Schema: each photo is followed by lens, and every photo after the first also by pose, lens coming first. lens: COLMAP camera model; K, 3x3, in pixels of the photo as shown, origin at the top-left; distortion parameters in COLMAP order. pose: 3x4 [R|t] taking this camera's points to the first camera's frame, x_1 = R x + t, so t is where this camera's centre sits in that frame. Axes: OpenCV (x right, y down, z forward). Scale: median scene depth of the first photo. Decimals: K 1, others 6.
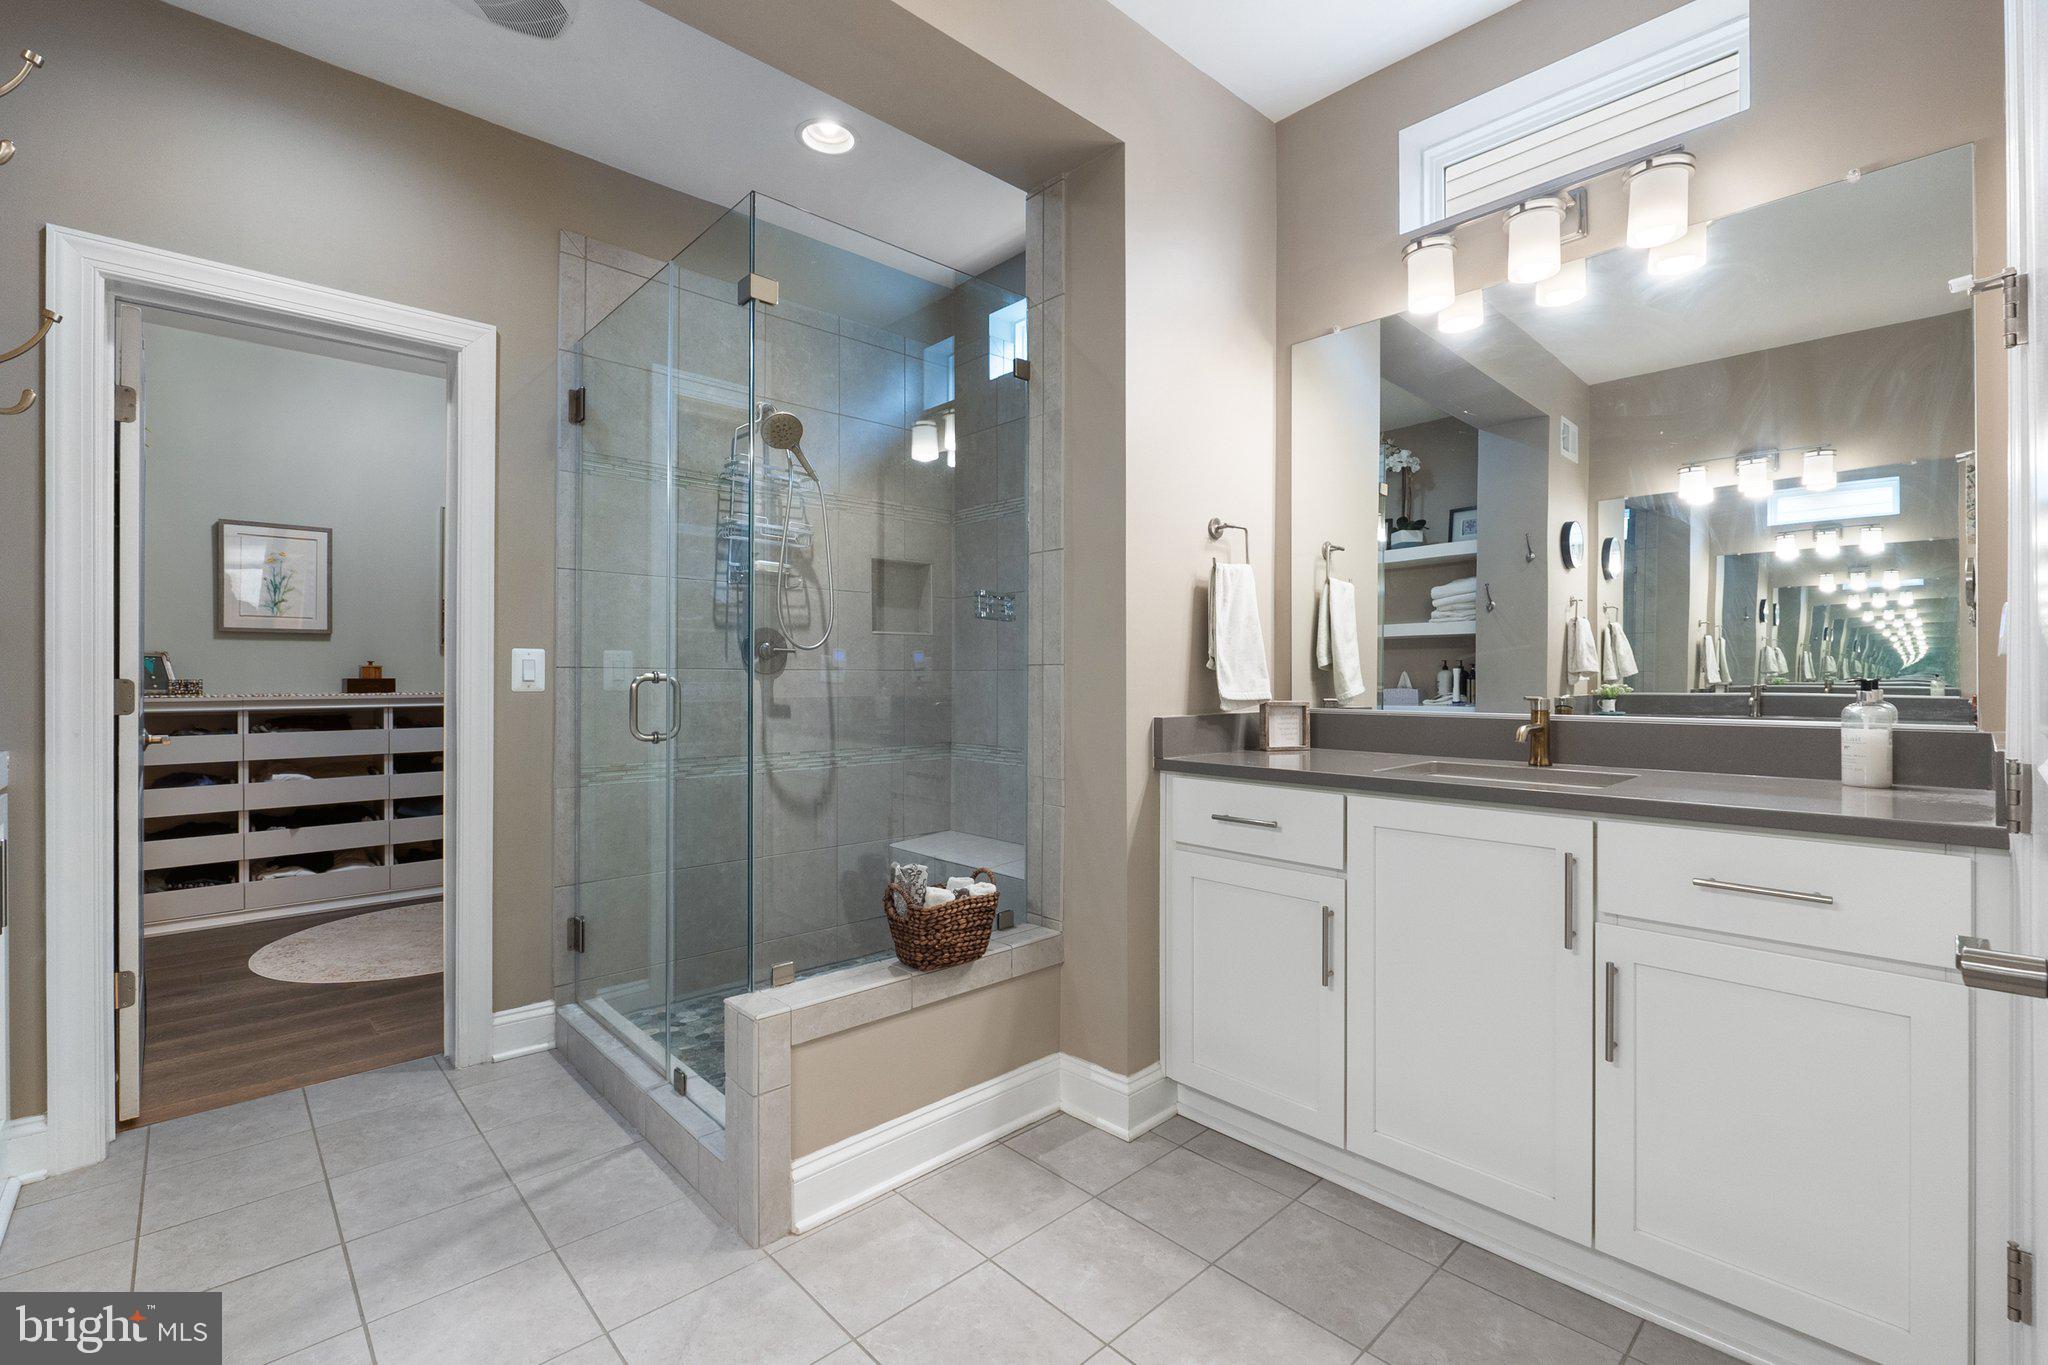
lens RADIAL K [[898.0, 0, 1019.4], [0, 898.0, 660.0], [0, 0, 1]] dist [0.001650, -0.000455]
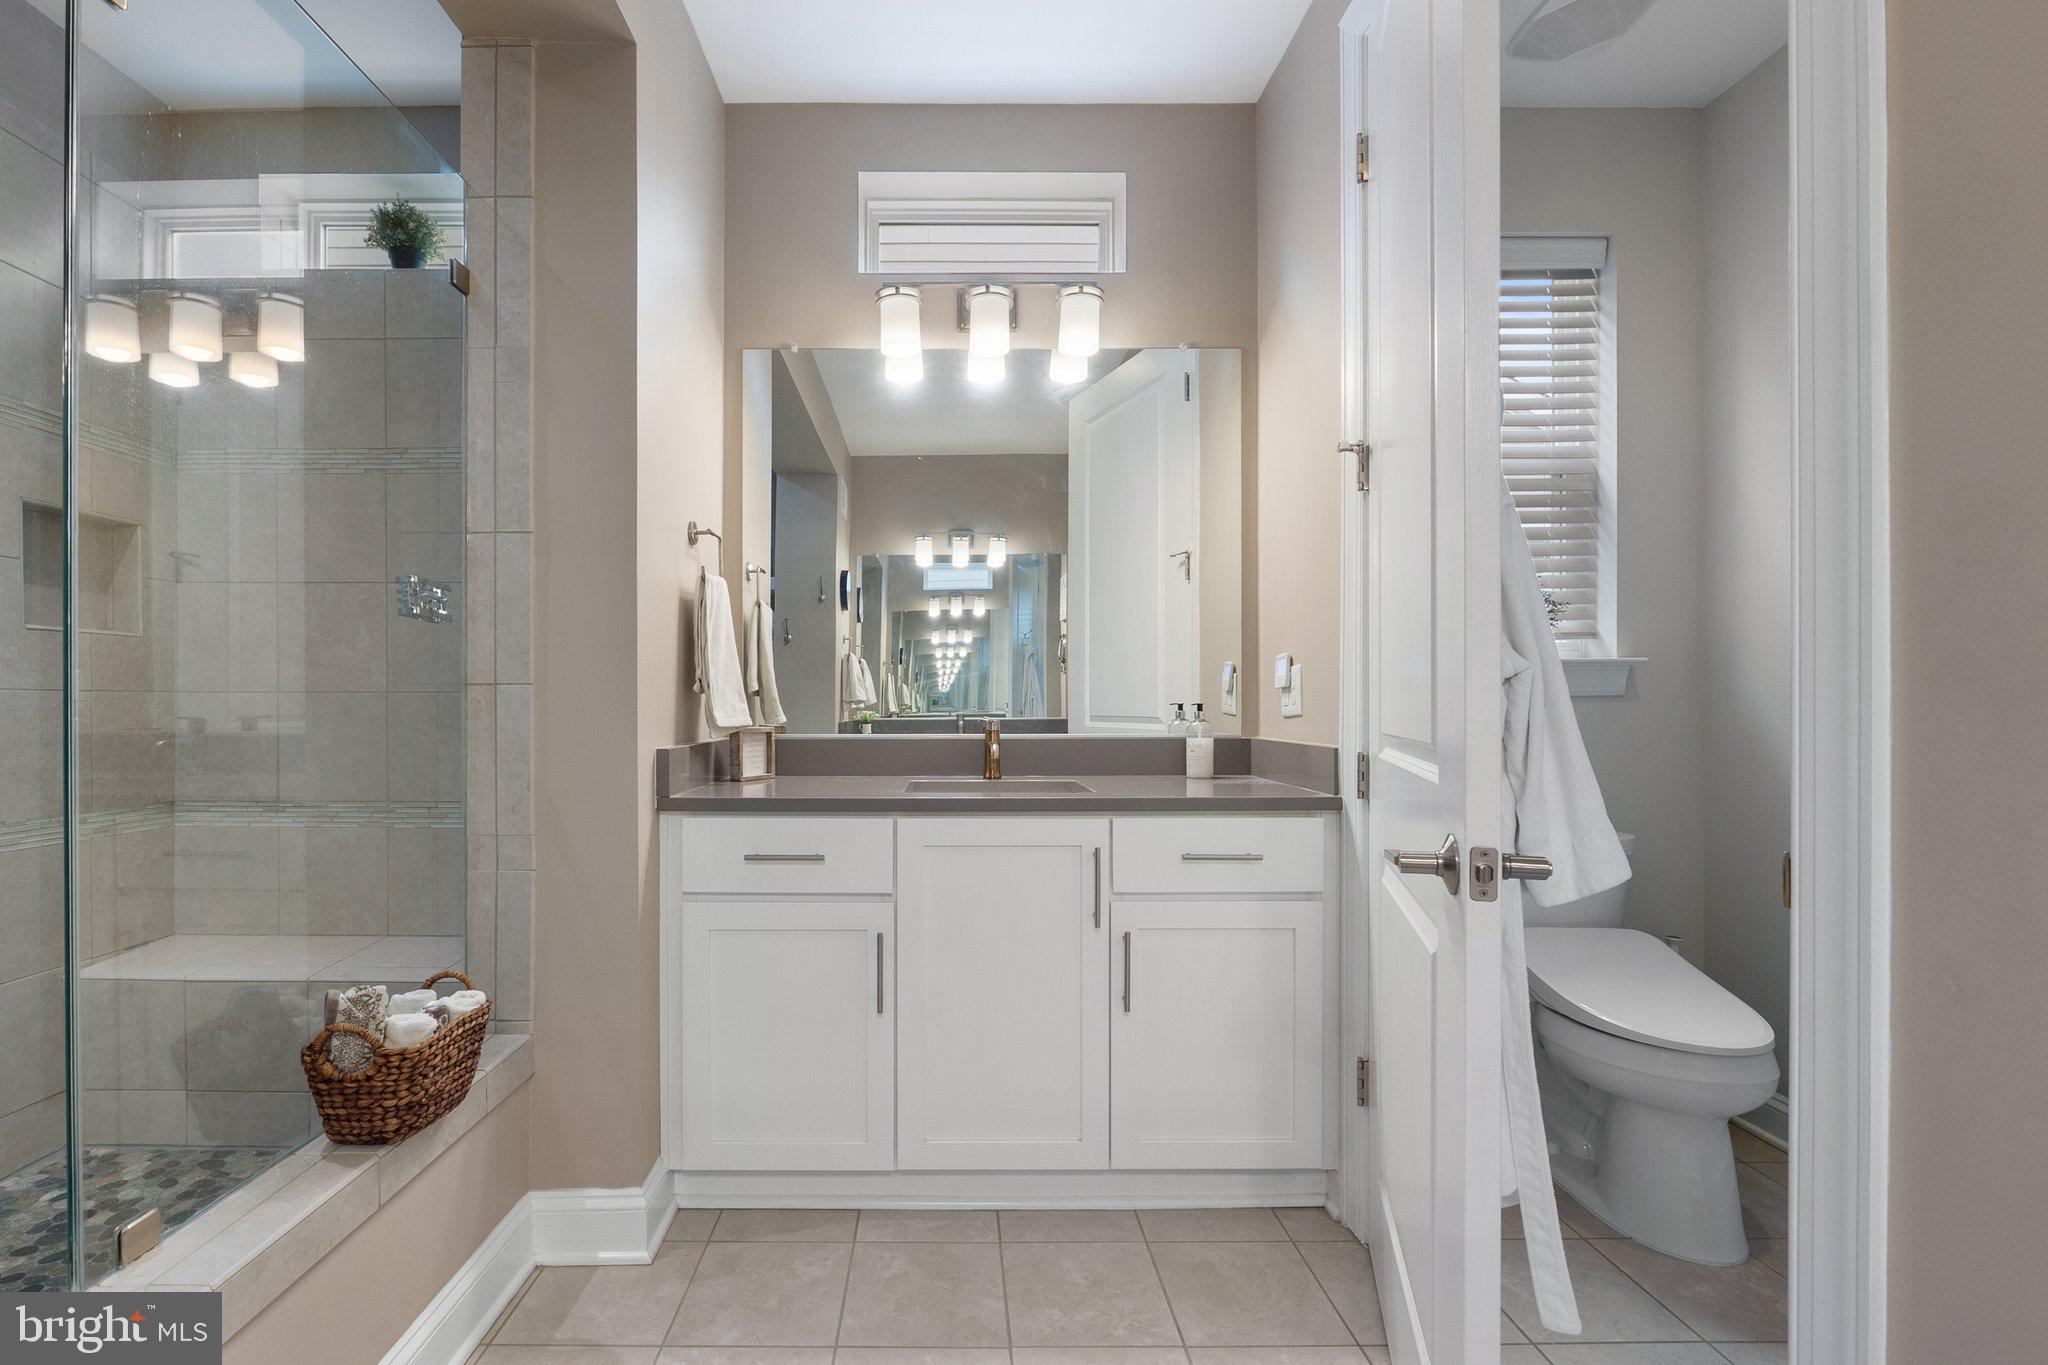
lens RADIAL K [[890.2, 0, 1031.6], [0, 890.2, 699.0], [0, 0, 1]] dist [-0.001804, -0.000932]
pose [[0.684656, 0.004740, 0.728851, -0.232812], [-0.013807, 0.999884, 0.006467, 0.007856], [-0.728736, -0.014491, 0.684641, 0.191493]]
